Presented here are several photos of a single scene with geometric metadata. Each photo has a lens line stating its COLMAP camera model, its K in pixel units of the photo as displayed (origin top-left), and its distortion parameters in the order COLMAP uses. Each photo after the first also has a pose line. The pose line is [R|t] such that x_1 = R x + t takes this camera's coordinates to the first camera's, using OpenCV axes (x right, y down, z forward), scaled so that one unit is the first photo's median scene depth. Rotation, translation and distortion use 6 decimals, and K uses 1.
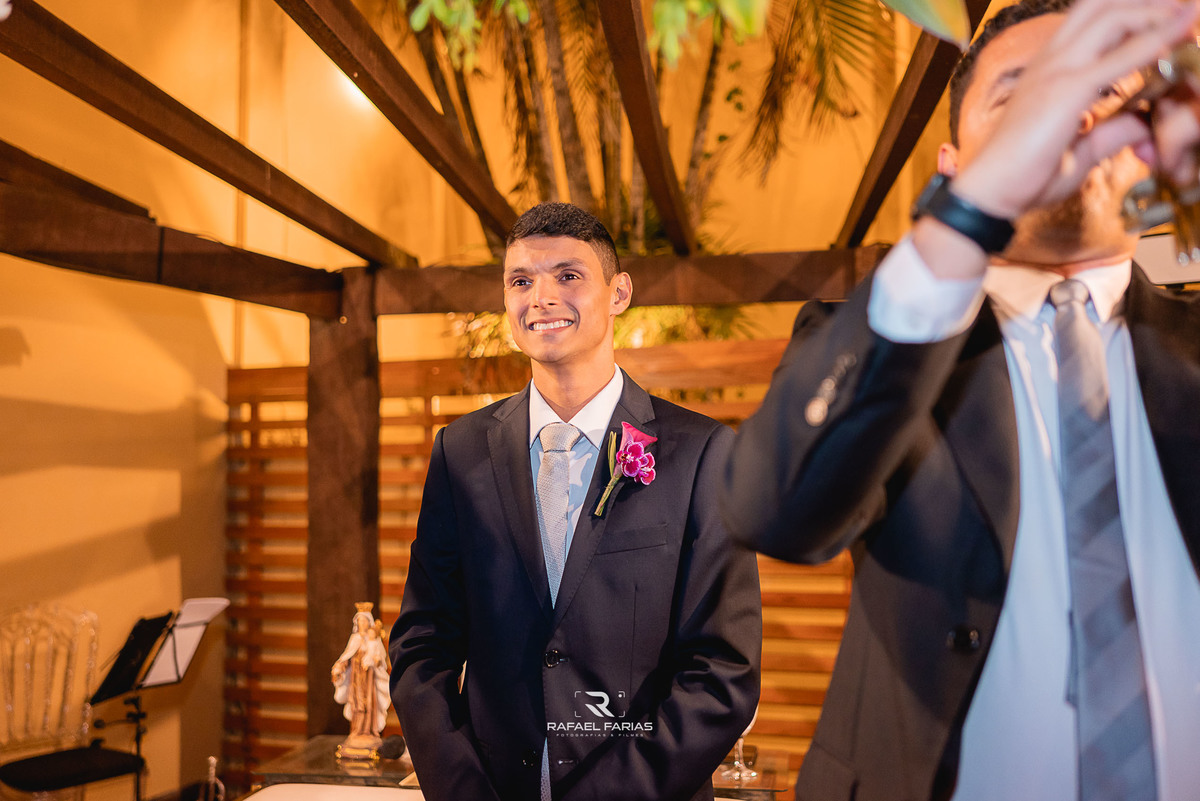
lens RADIAL K [[1178.5, 0, 603.9], [0, 1178.5, 396.5], [0, 0, 1]] dist [-0.023451, 0.215484]
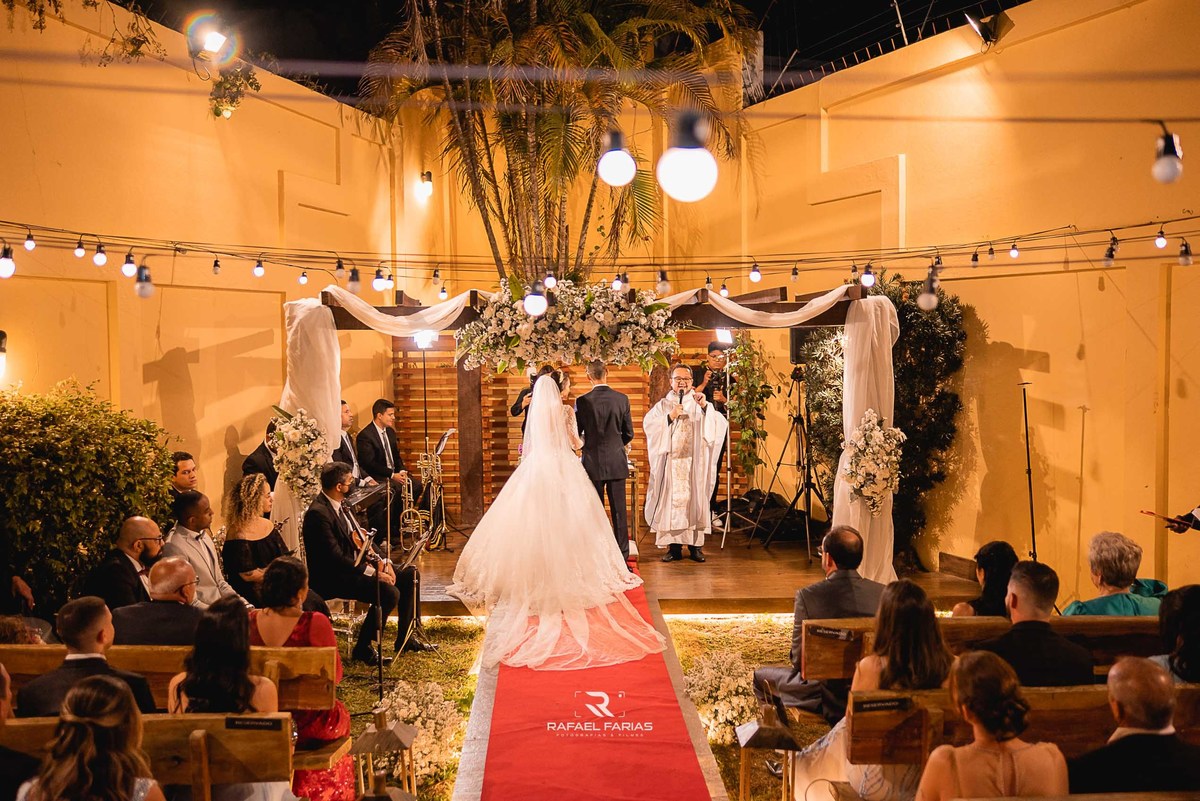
lens RADIAL K [[1178.5, 0, 603.9], [0, 1178.5, 396.5], [0, 0, 1]] dist [-0.023451, 0.215484]
pose [[0.979510, -0.019289, 0.200470, -0.474166], [-0.008770, 0.990373, 0.138143, -0.297877], [-0.201205, -0.137070, 0.969911, -1.804405]]
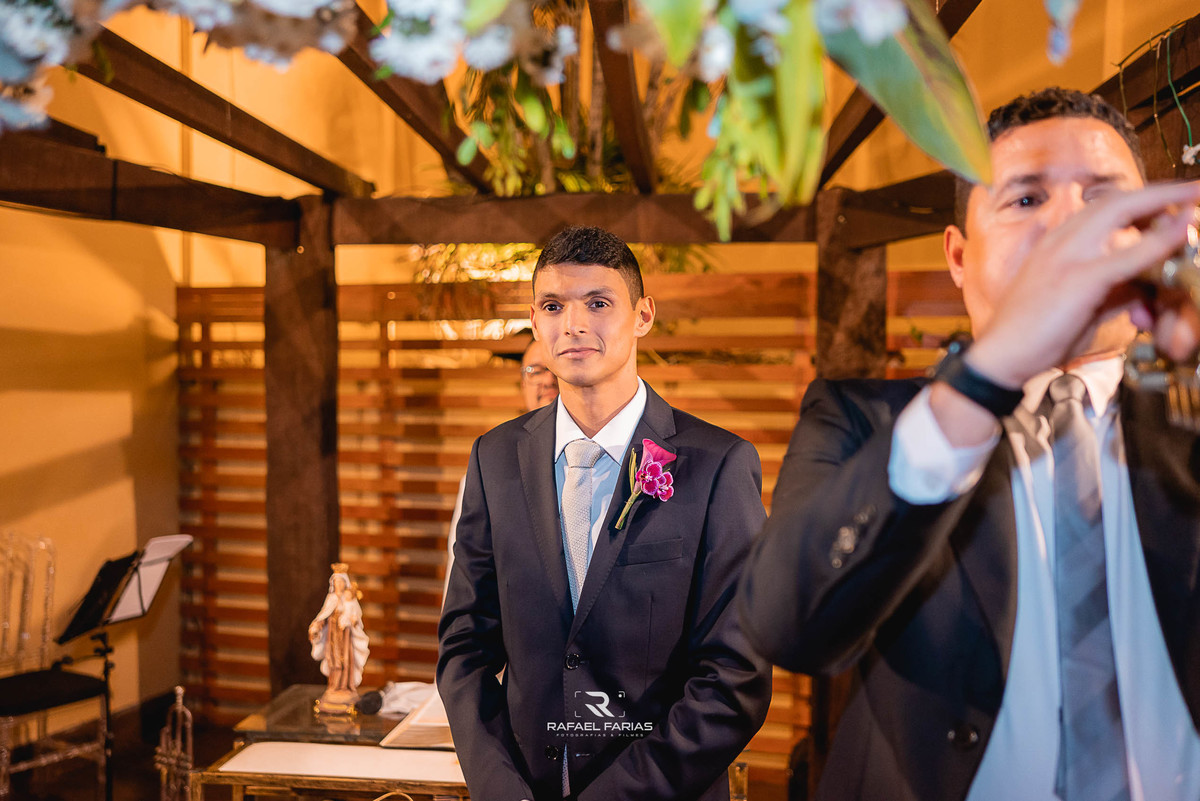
lens RADIAL K [[1178.5, 0, 603.9], [0, 1178.5, 396.5], [0, 0, 1]] dist [-0.023451, 0.215484]
pose [[0.998471, 0.010627, 0.054253, -0.019581], [-0.016043, 0.994819, 0.100393, -0.045975], [-0.052905, -0.101110, 0.993468, -0.007131]]
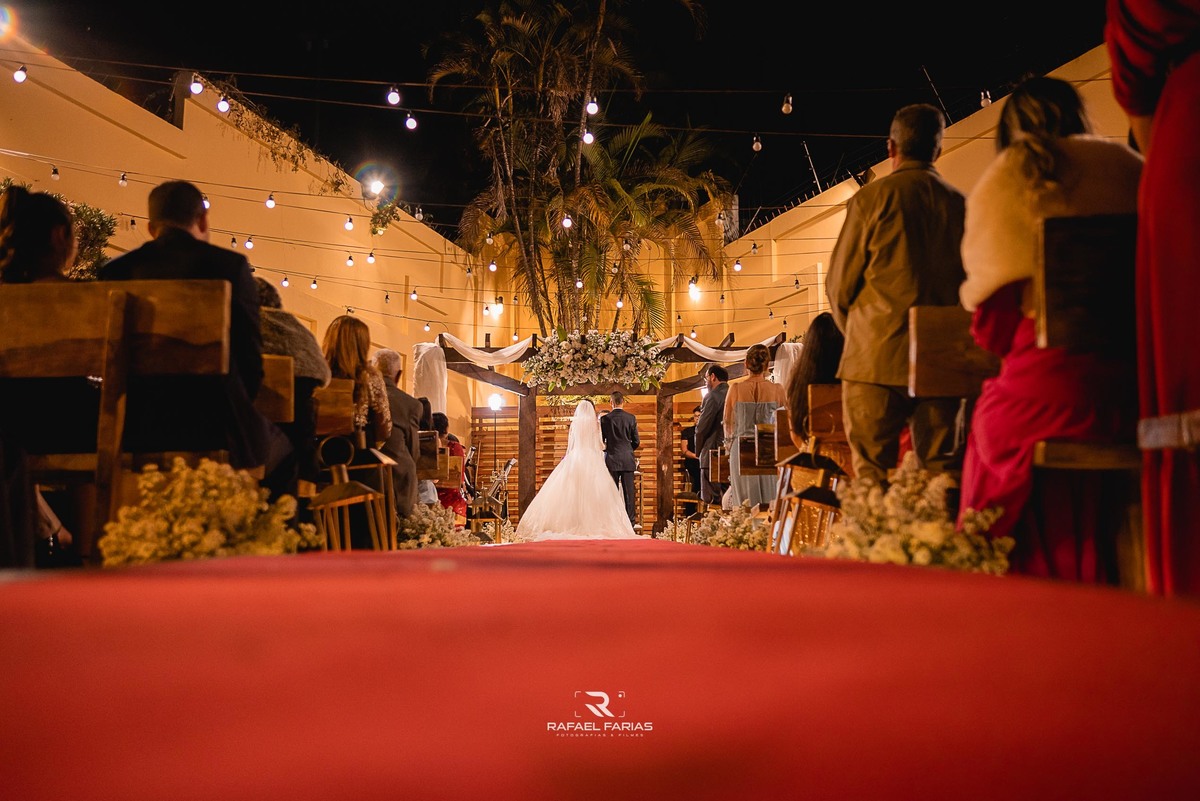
lens RADIAL K [[1178.5, 0, 603.9], [0, 1178.5, 396.5], [0, 0, 1]] dist [-0.023451, 0.215484]
pose [[0.986851, 0.023149, 0.159967, -0.603763], [-0.016546, 0.998960, -0.042486, 0.099460], [-0.160784, 0.039281, 0.986208, -2.925791]]
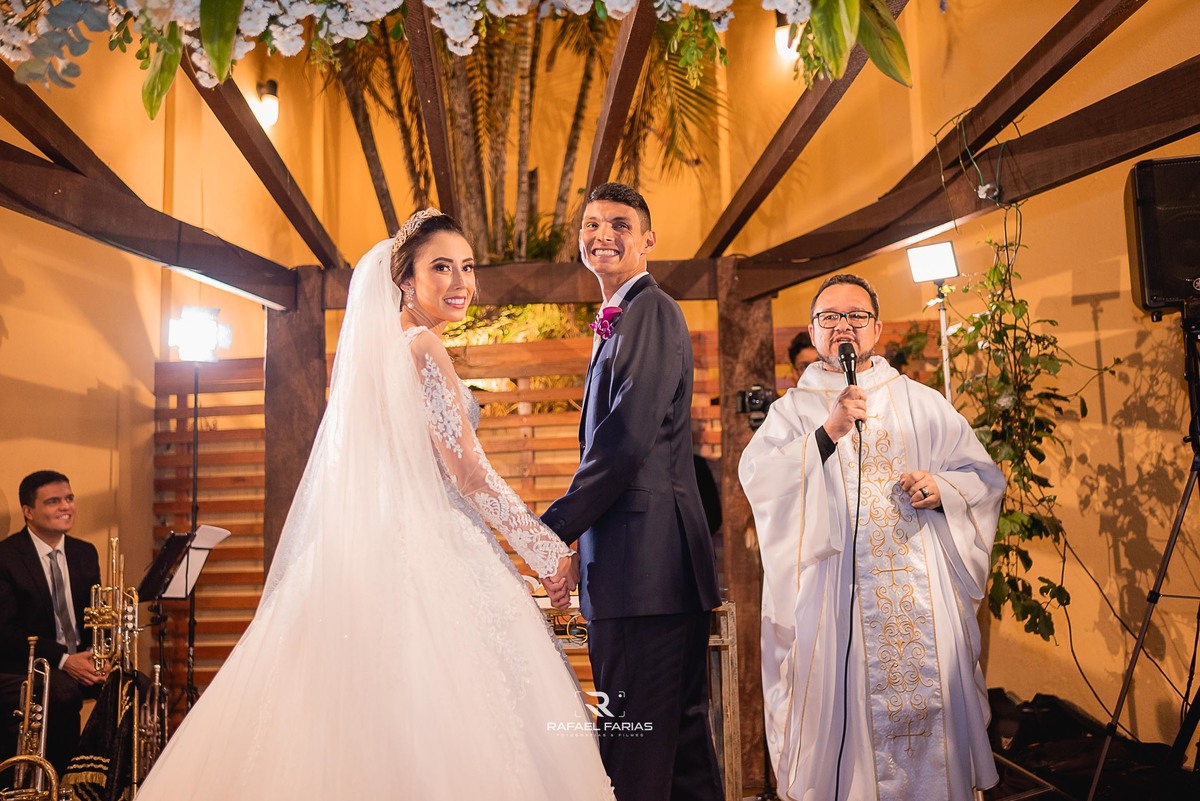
lens RADIAL K [[1178.5, 0, 603.9], [0, 1178.5, 396.5], [0, 0, 1]] dist [-0.023451, 0.215484]
pose [[0.980059, 0.004463, 0.198659, -0.154667], [0.006281, 0.998552, -0.053423, 0.088103], [-0.198610, 0.053605, 0.978612, -0.227197]]
